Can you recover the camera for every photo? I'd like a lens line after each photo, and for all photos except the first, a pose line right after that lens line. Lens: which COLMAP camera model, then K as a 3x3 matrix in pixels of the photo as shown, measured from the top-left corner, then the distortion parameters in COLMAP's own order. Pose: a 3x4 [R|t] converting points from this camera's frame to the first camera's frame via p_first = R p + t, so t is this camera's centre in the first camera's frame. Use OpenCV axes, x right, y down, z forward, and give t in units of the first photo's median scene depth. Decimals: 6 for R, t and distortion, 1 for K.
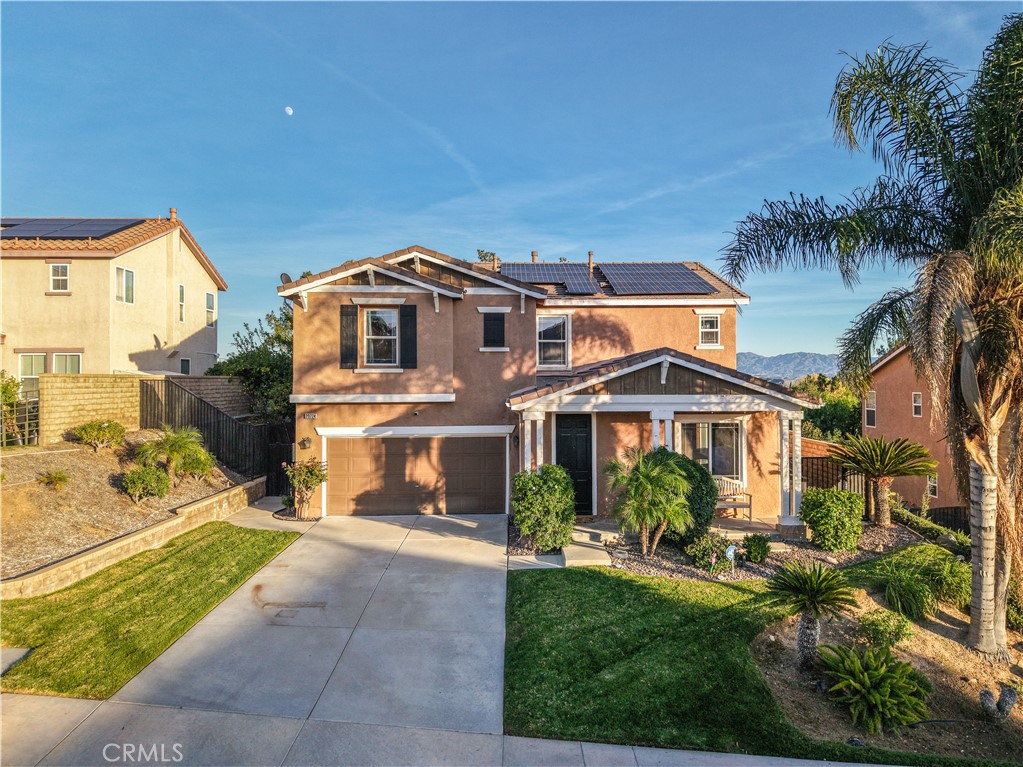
lens RADIAL K [[729.8, 0, 535.4], [0, 729.8, 371.1], [0, 0, 1]] dist [0.010586, -0.002452]
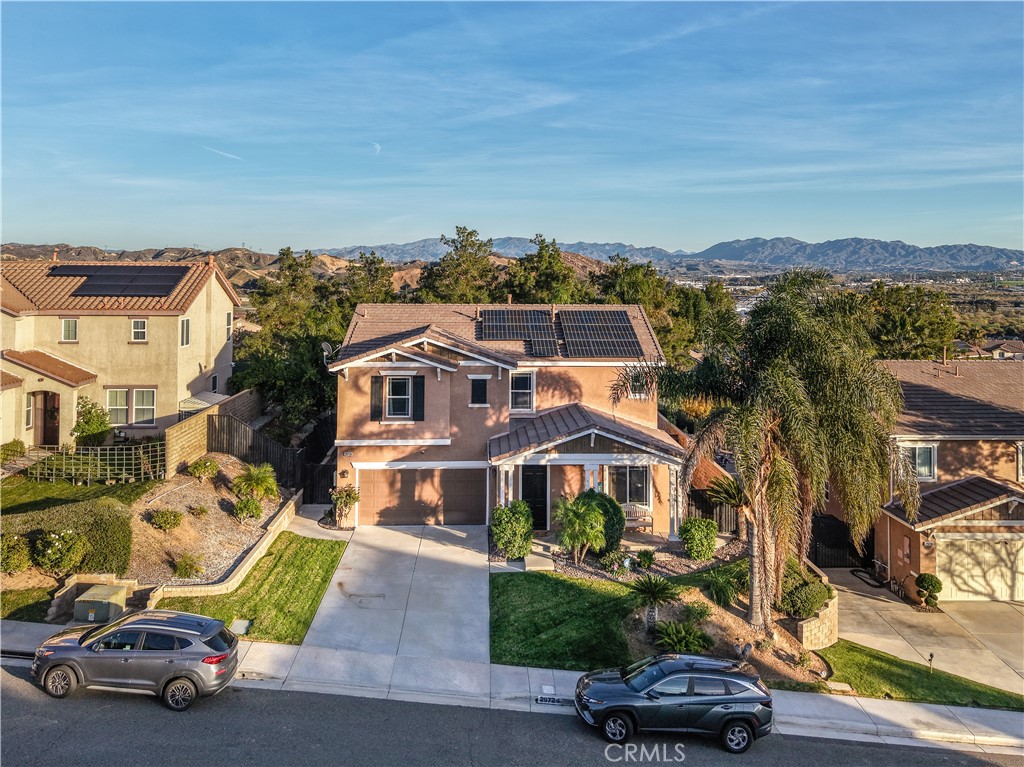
lens RADIAL K [[947.2, 0, 522.6], [0, 947.2, 247.4], [0, 0, 1]] dist [0.067474, -0.157171]
pose [[0.999895, 0.008638, 0.011622, 0.003097], [-0.008506, 0.999899, -0.011414, -0.324793], [-0.011719, 0.011313, 0.999867, -0.855733]]
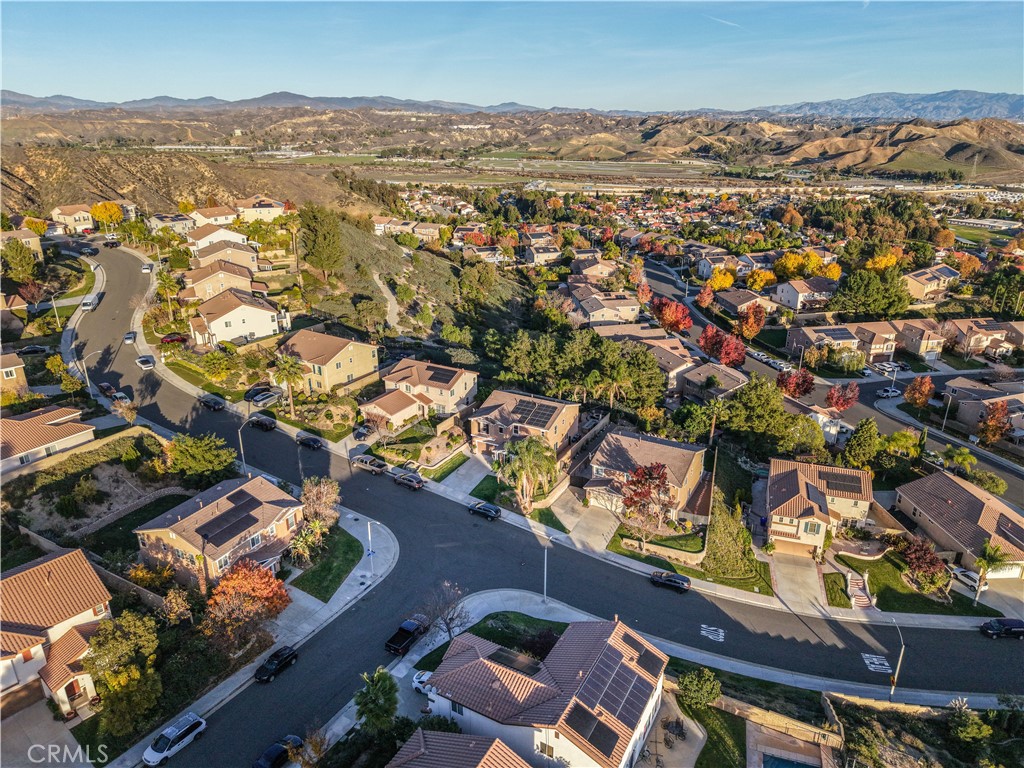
lens RADIAL K [[701.7, 0, 512.0], [0, 701.7, 384.0], [0, 0, 1]] dist [0.007444, 0.002137]
pose [[0.856528, 0.180067, -0.483668, 2.661768], [0.011400, 0.930330, 0.366547, -2.459469], [0.515974, -0.319472, 0.794801, -3.266763]]
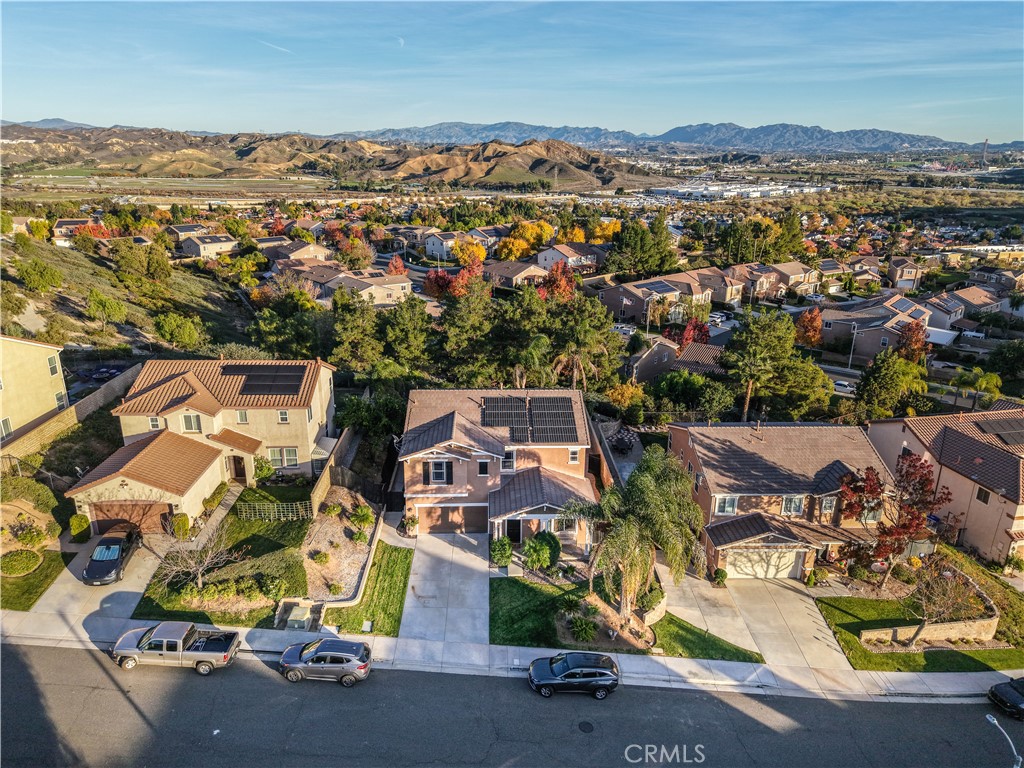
lens RADIAL K [[708.3, 0, 515.6], [0, 708.3, 387.8], [0, 0, 1]] dist [0.002120, 0.001252]
pose [[0.999882, 0.010571, 0.011115, 0.024300], [-0.013678, 0.942447, 0.334076, -1.158511], [-0.006943, -0.334189, 0.942481, -1.214288]]
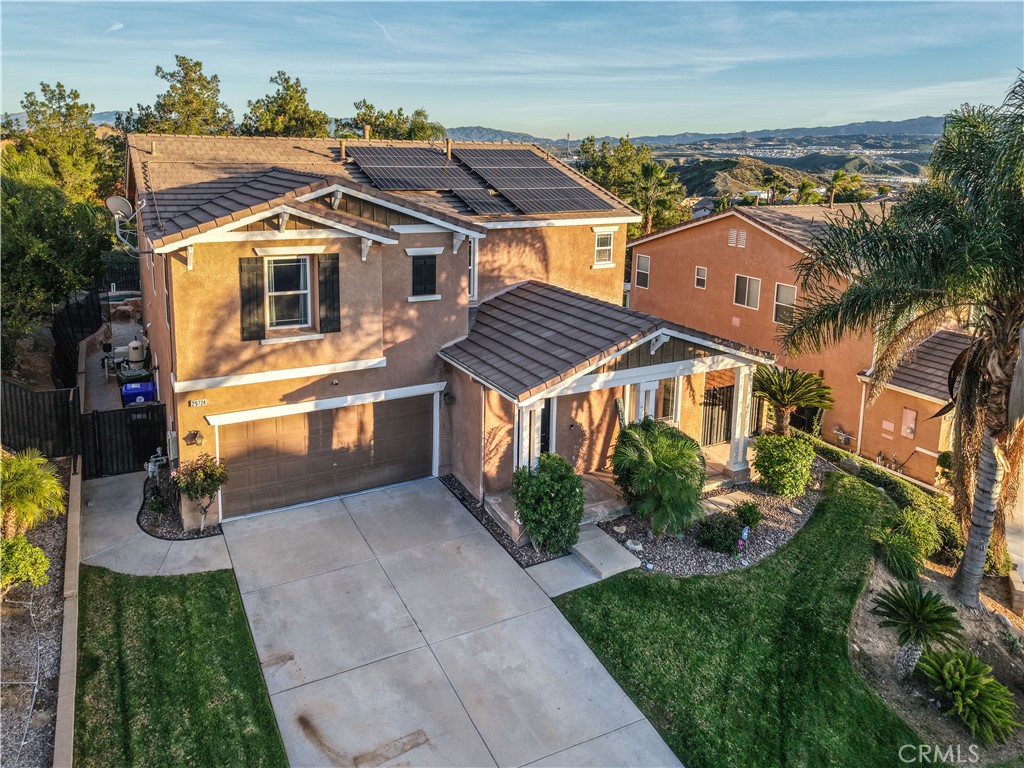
lens RADIAL K [[724.3, 0, 469.7], [0, 724.3, 275.1], [0, 0, 1]] dist [0.000149, 0.005233]
pose [[0.903585, -0.057032, 0.424596, -0.372888], [-0.024374, 0.982650, 0.183861, -0.216779], [-0.427715, -0.176483, 0.886518, 0.248605]]
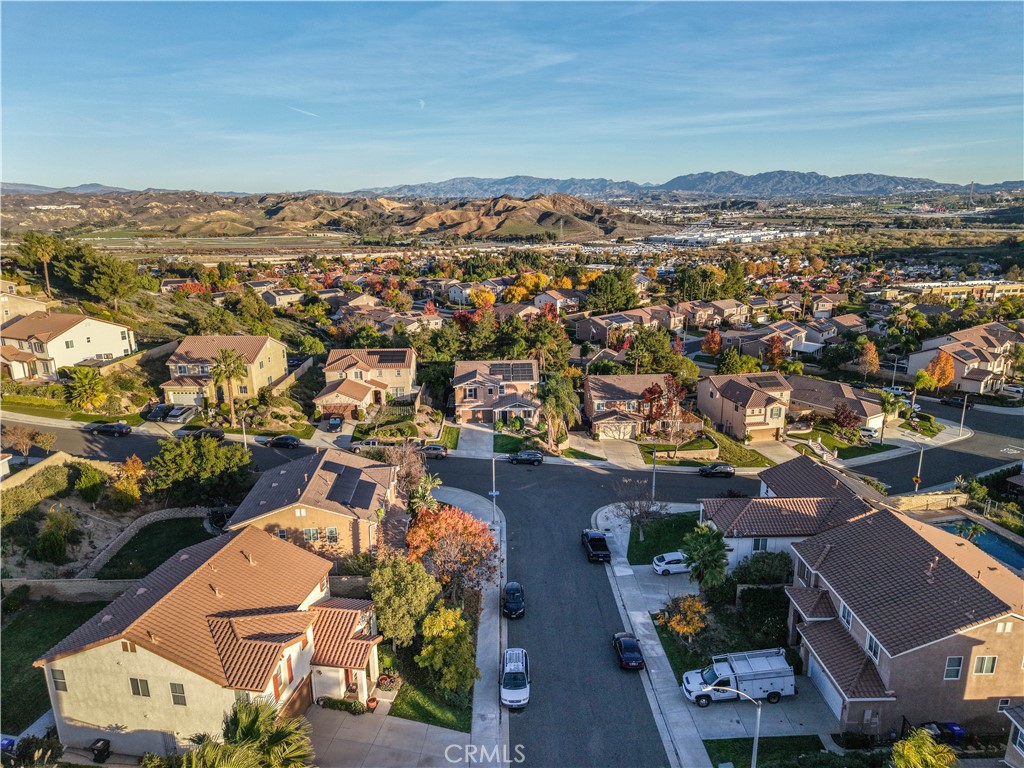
lens RADIAL K [[696.8, 0, 519.5], [0, 696.8, 386.4], [0, 0, 1]] dist [0.007108, -0.006247]
pose [[0.999946, -0.009429, -0.004289, 0.193427], [0.010243, 0.961704, 0.273899, -1.592374], [0.001542, -0.273928, 0.961749, -4.223630]]
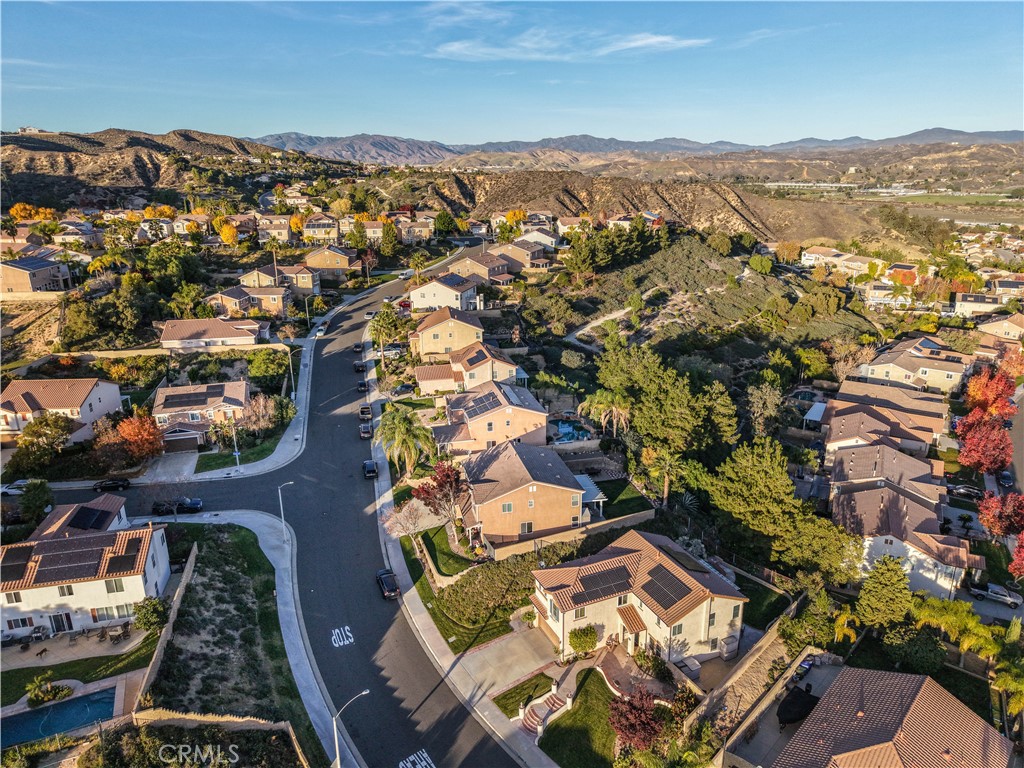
lens RADIAL K [[701.5, 0, 506.4], [0, 701.5, 373.8], [0, 0, 1]] dist [0.009925, -0.002856]
pose [[0.190898, 0.275460, -0.942167, 5.282936], [0.031463, 0.957608, 0.286350, -1.968097], [0.981105, -0.084307, 0.174139, 0.501180]]
